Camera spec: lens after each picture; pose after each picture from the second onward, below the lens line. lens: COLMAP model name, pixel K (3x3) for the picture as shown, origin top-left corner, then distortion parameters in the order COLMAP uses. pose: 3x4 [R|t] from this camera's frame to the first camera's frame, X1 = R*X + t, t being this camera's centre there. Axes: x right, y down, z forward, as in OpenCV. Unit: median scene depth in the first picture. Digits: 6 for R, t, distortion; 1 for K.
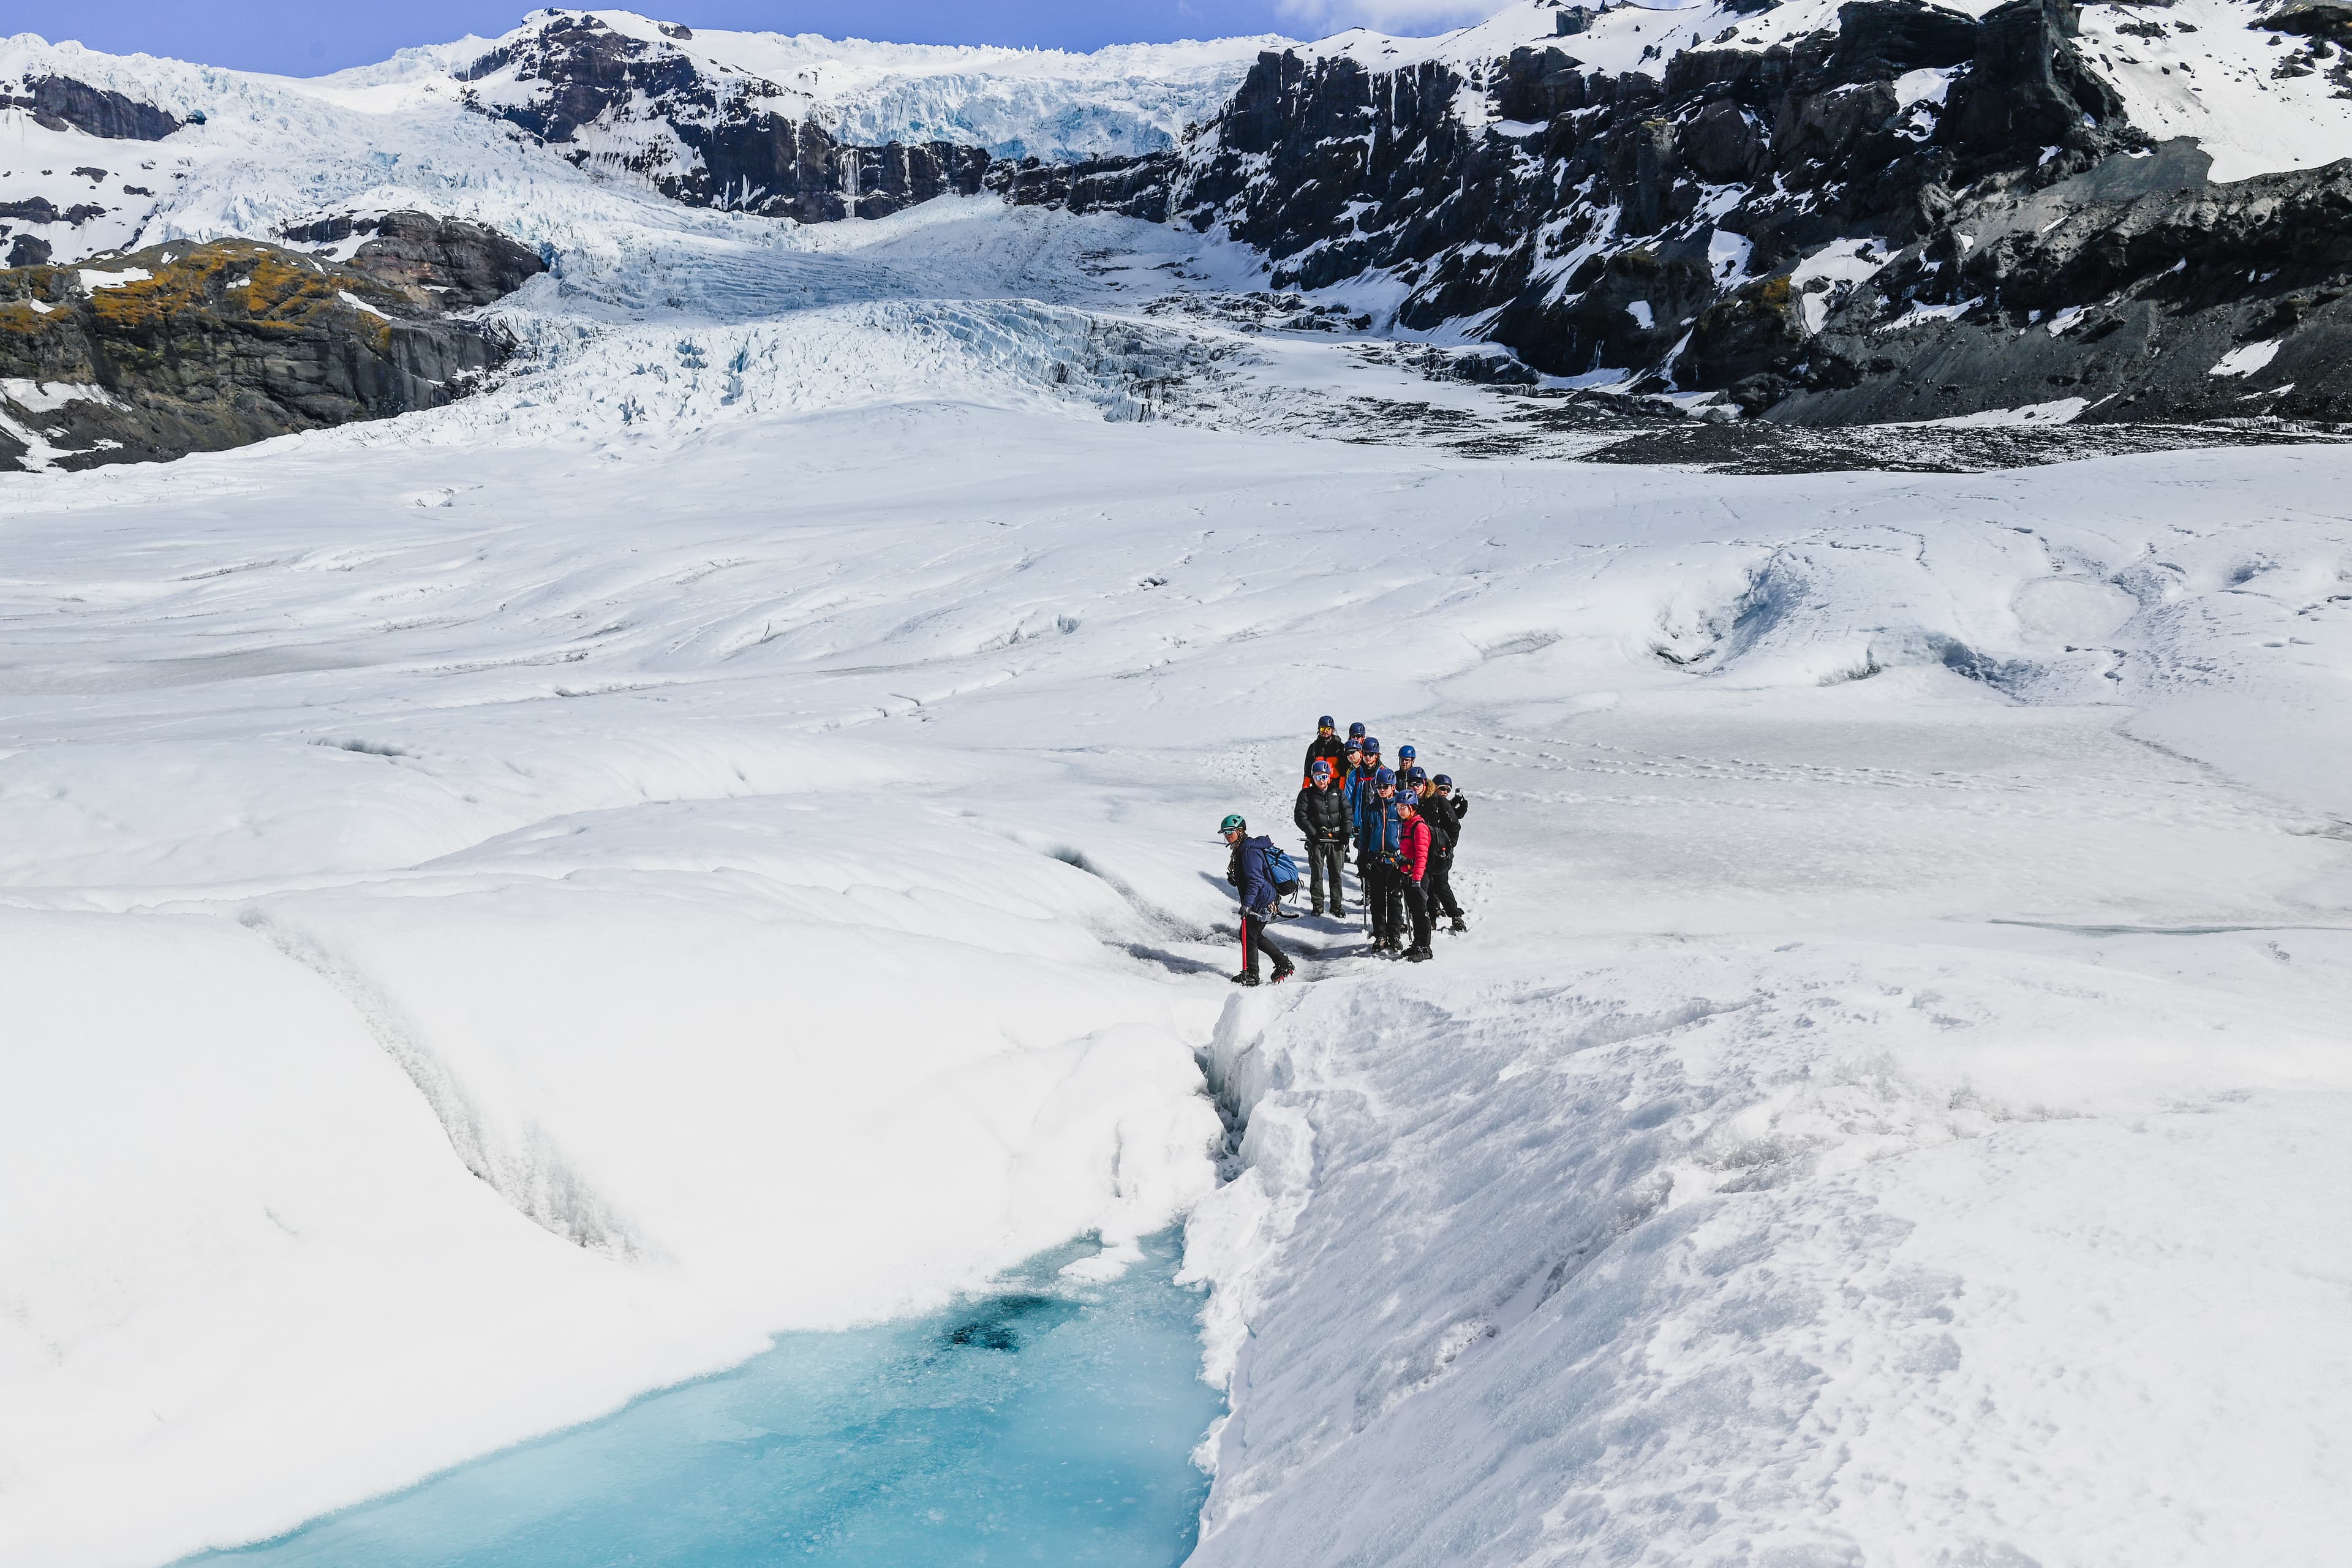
lens RADIAL K [[2127.8, 0, 1120.6], [0, 2127.8, 788.0], [0, 0, 1]] dist [0.004693, 0.003175]
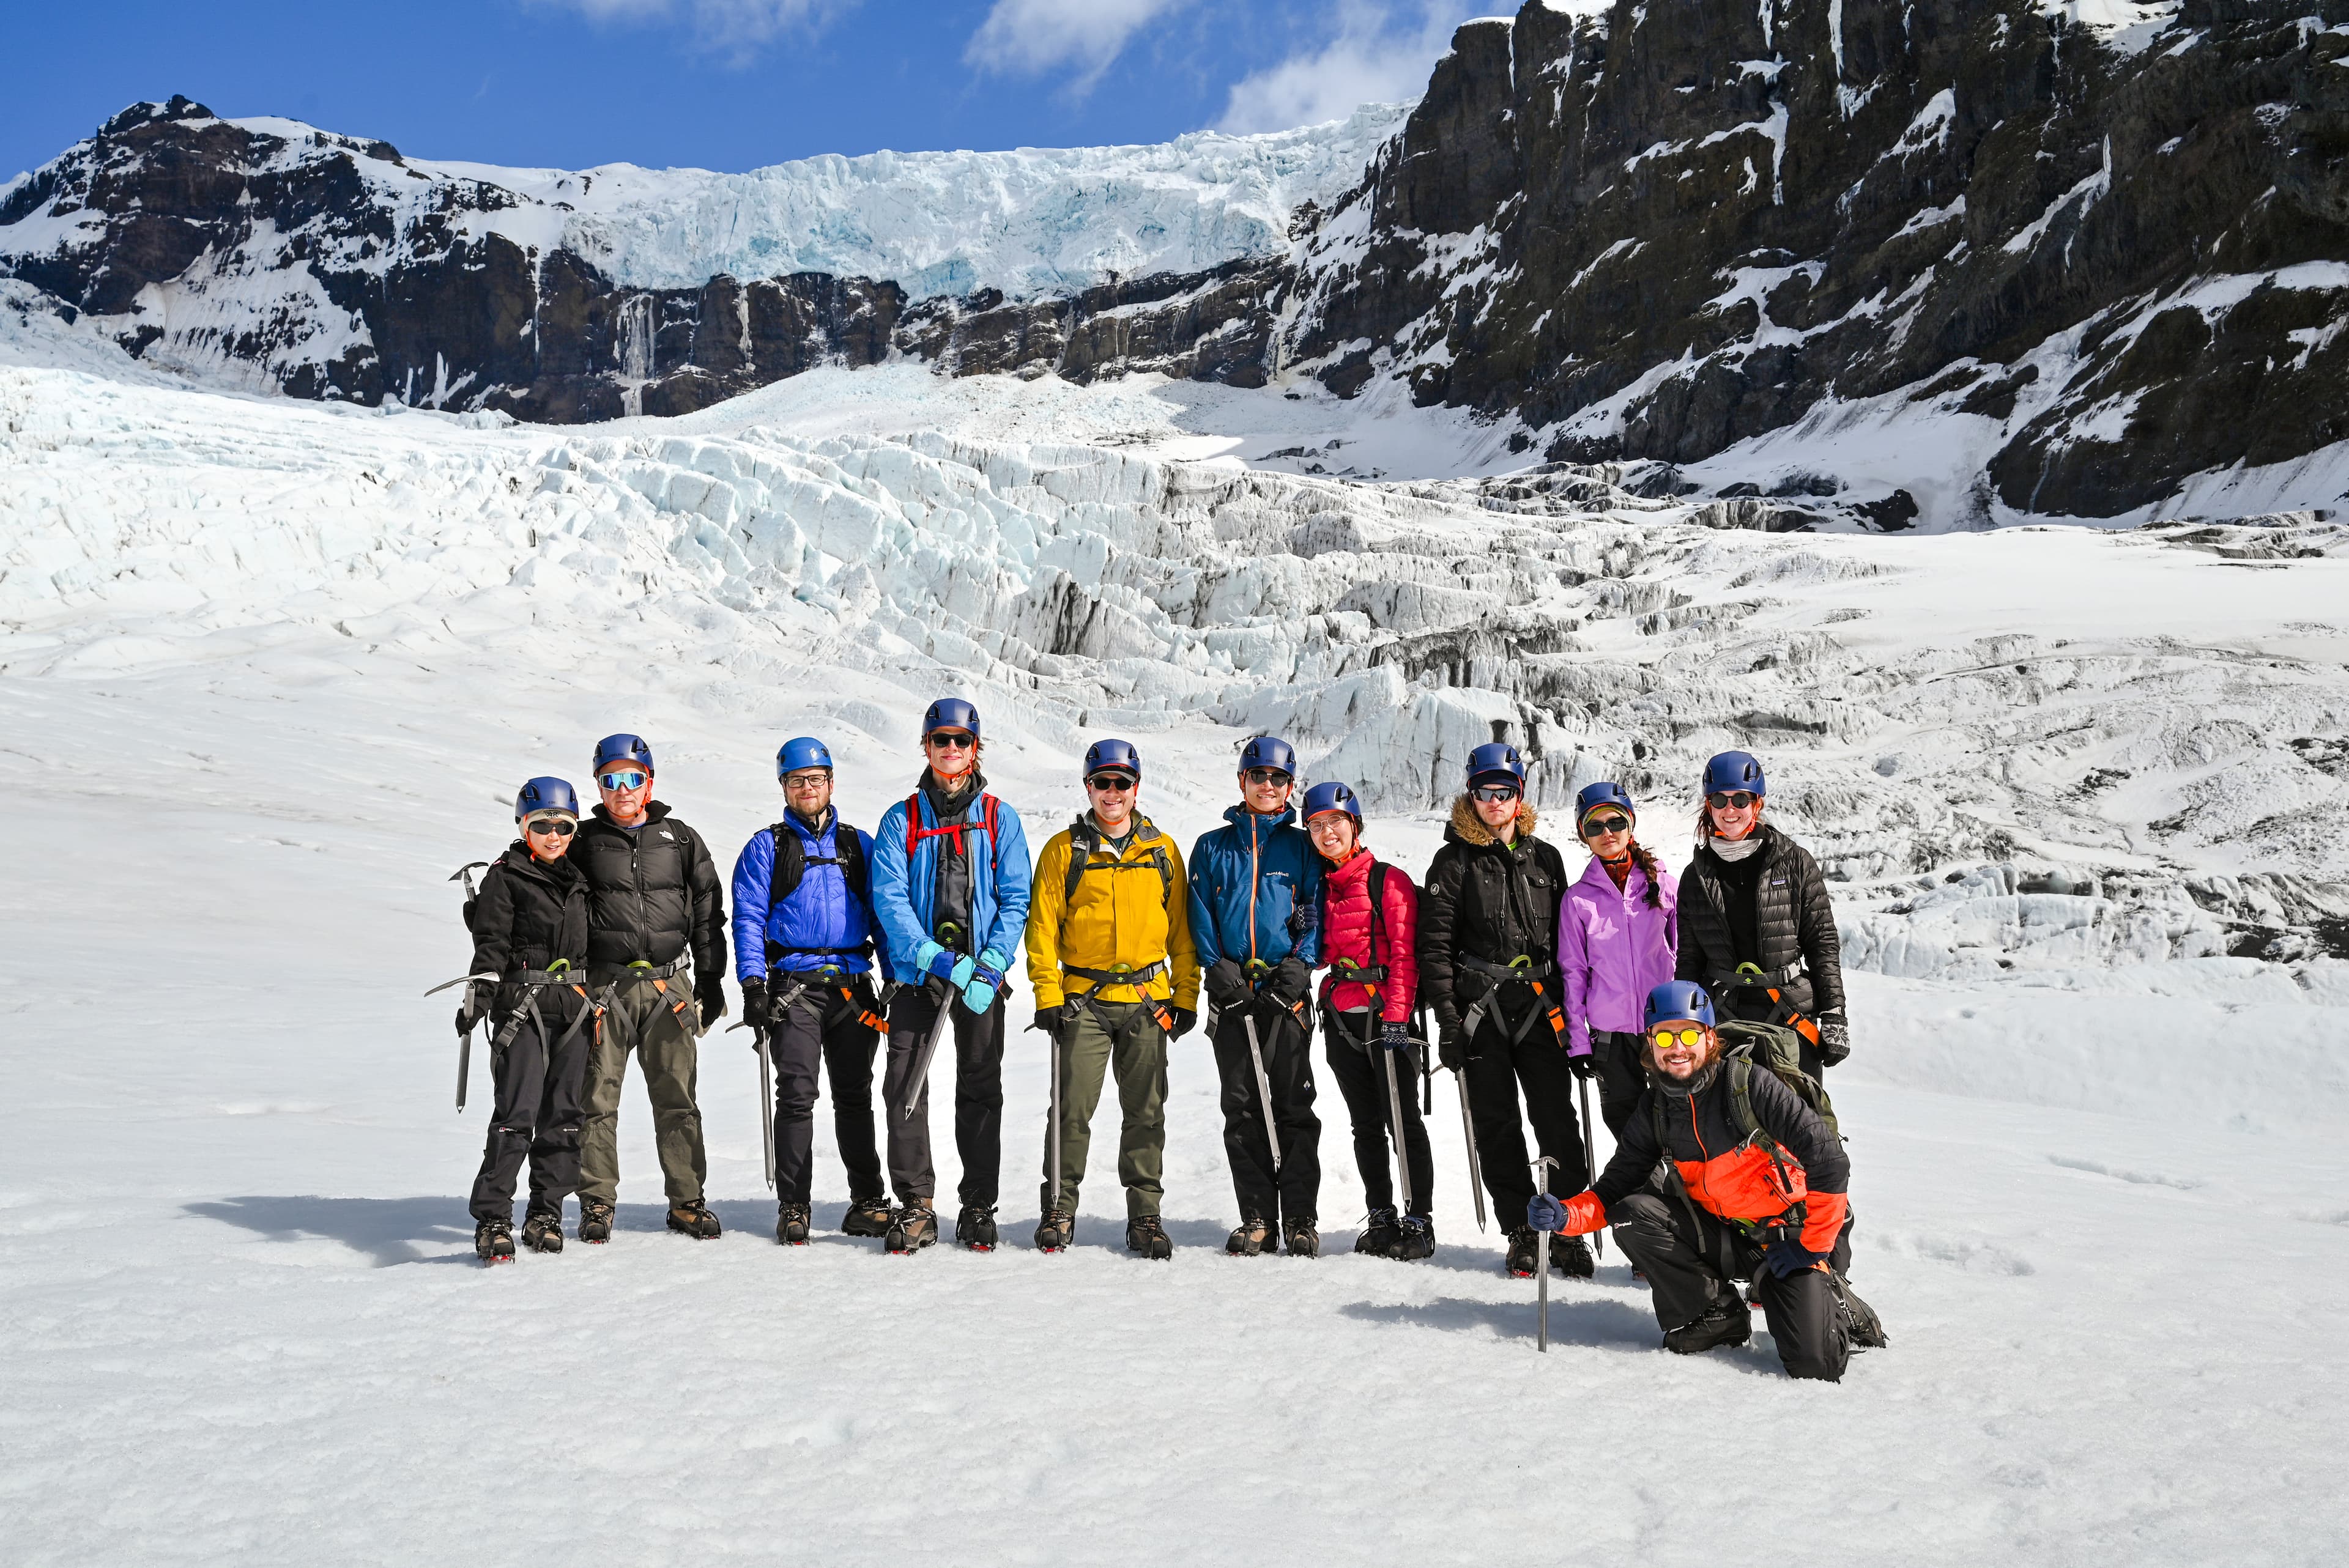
lens RADIAL K [[2491.5, 0, 1176.7], [0, 2491.5, 810.4], [0, 0, 1]] dist [-0.006235, 0.012617]
pose [[0.999359, -0.027891, 0.022428, -0.013605], [0.031173, 0.986201, -0.162591, -0.077054], [-0.017584, 0.163186, 0.986439, 0.440137]]
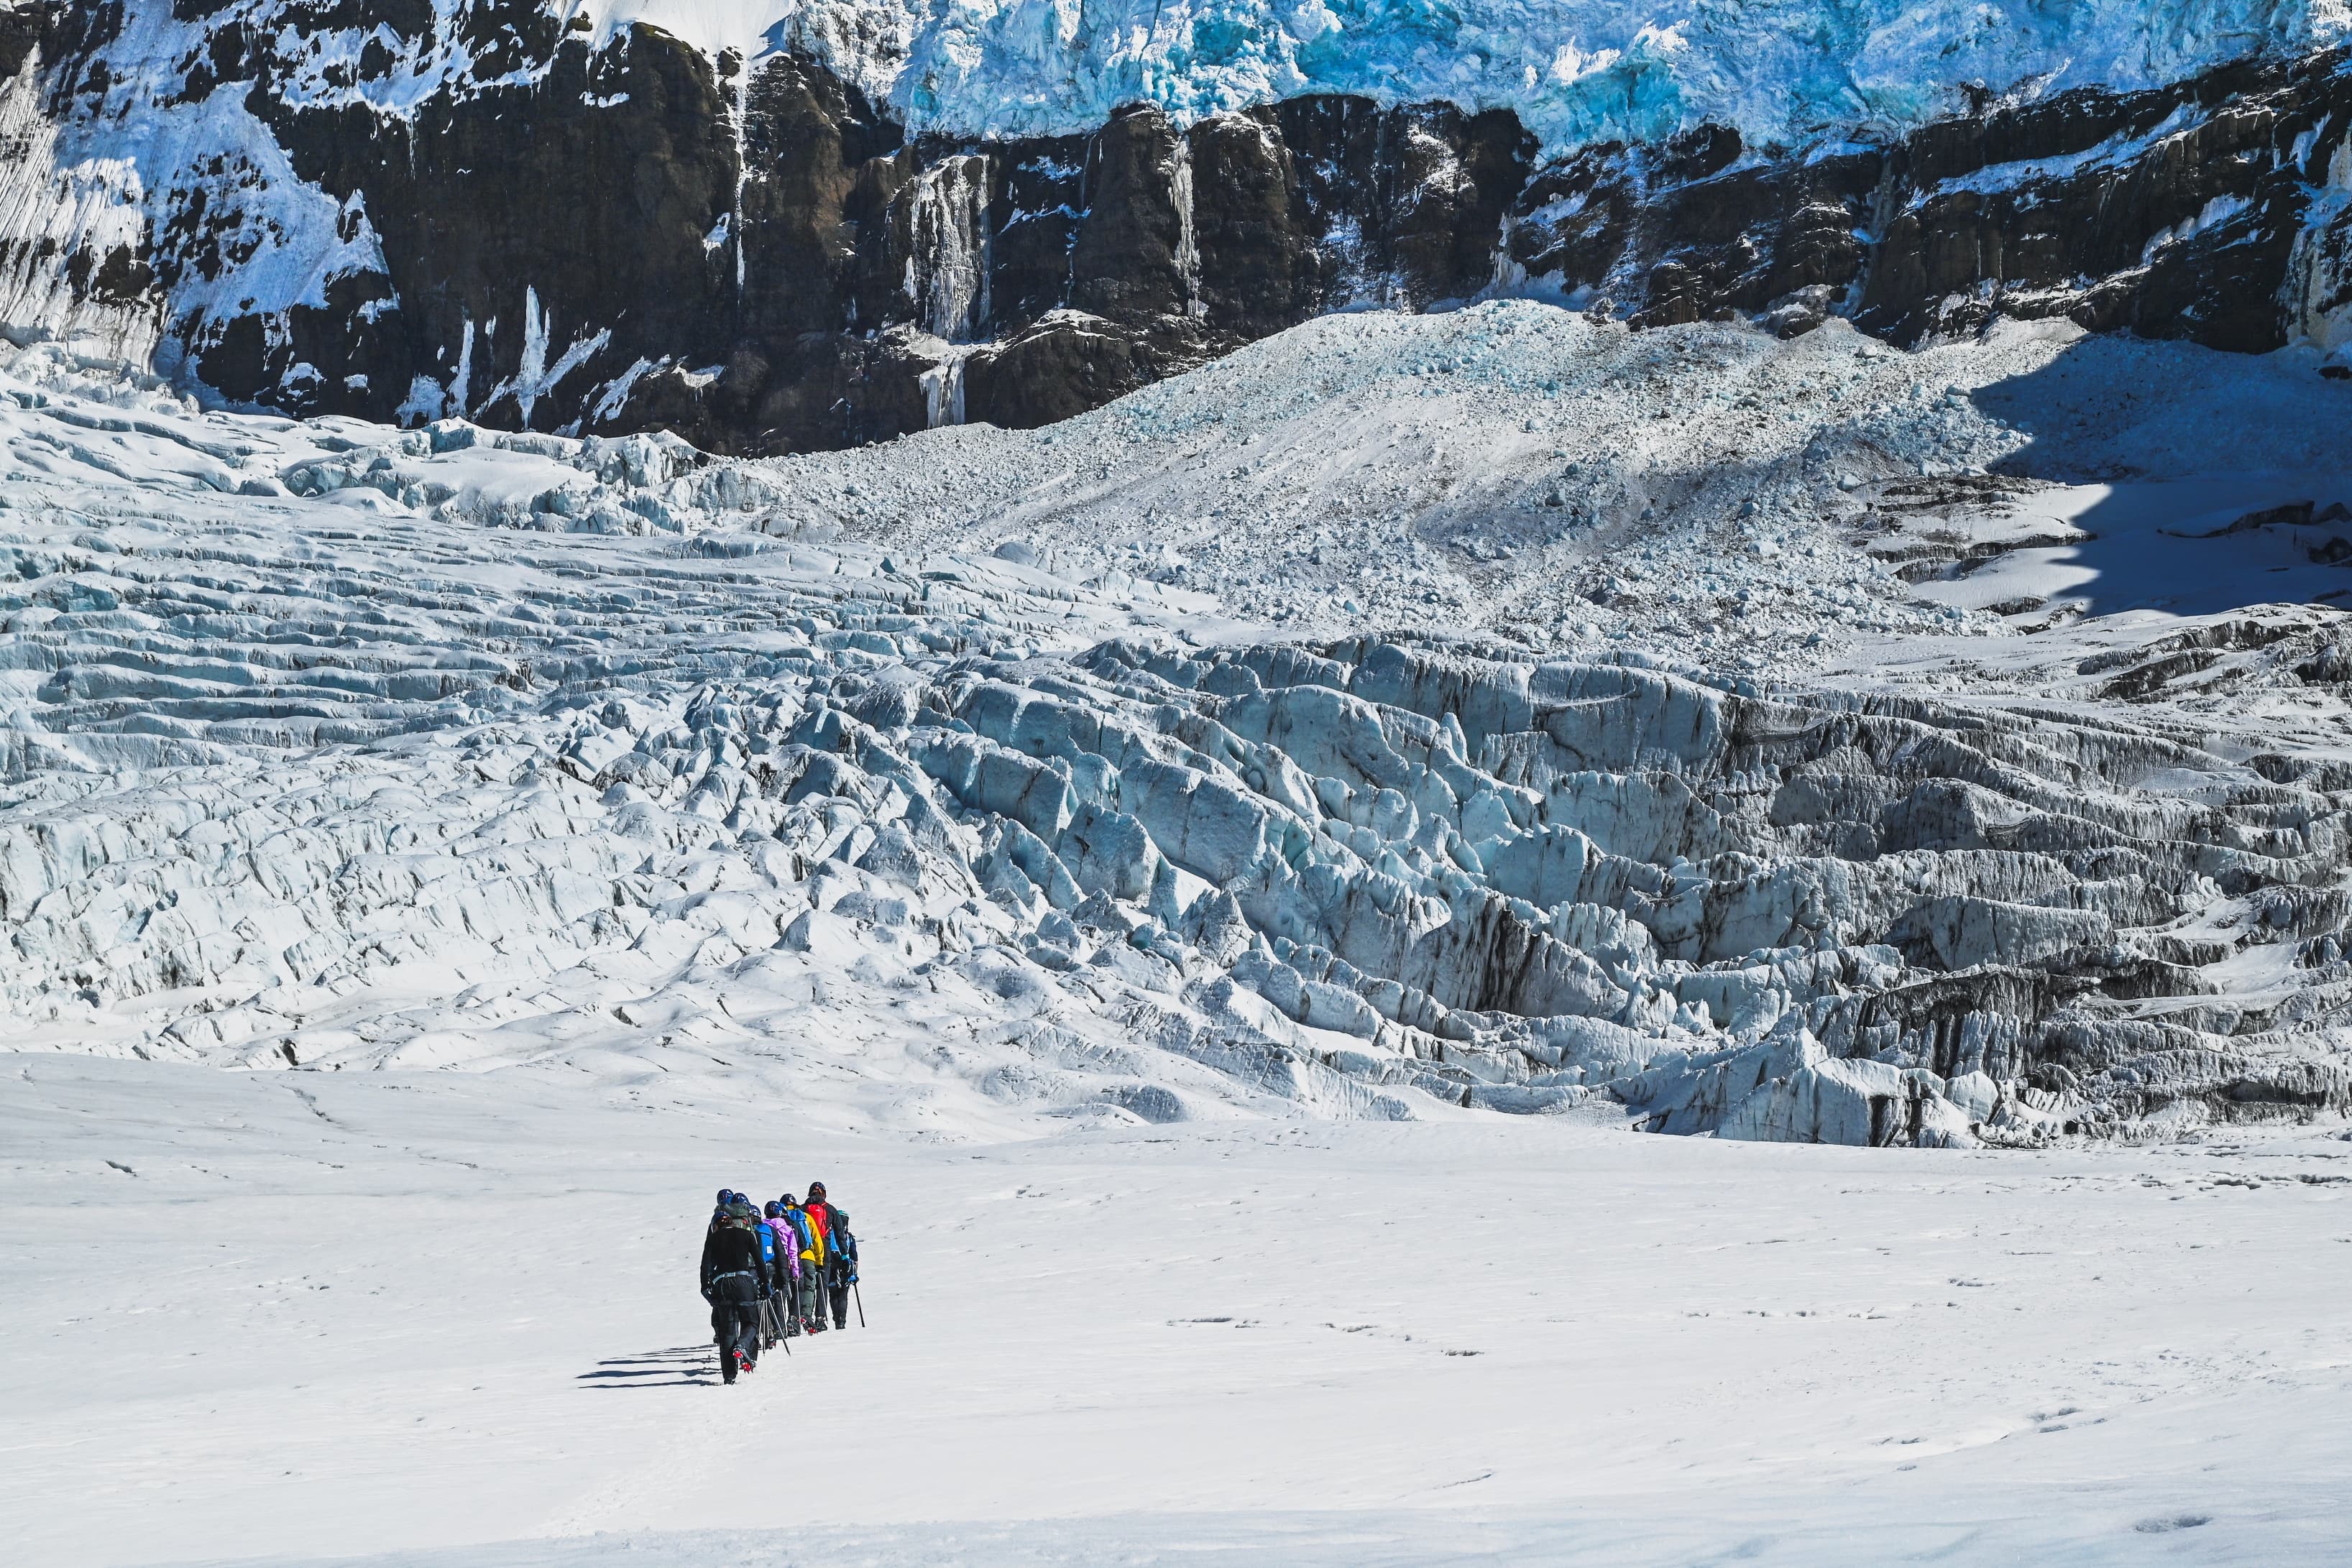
lens RADIAL K [[7597.1, 0, 1176.0], [0, 7597.1, 784.0], [0, 0, 1]] dist [-0.014203, -0.255287]
pose [[0.985798, -0.046300, -0.161429, 0.031034], [0.006726, 0.971359, -0.237523, -0.033730], [0.167802, 0.233064, 0.957874, 0.225110]]
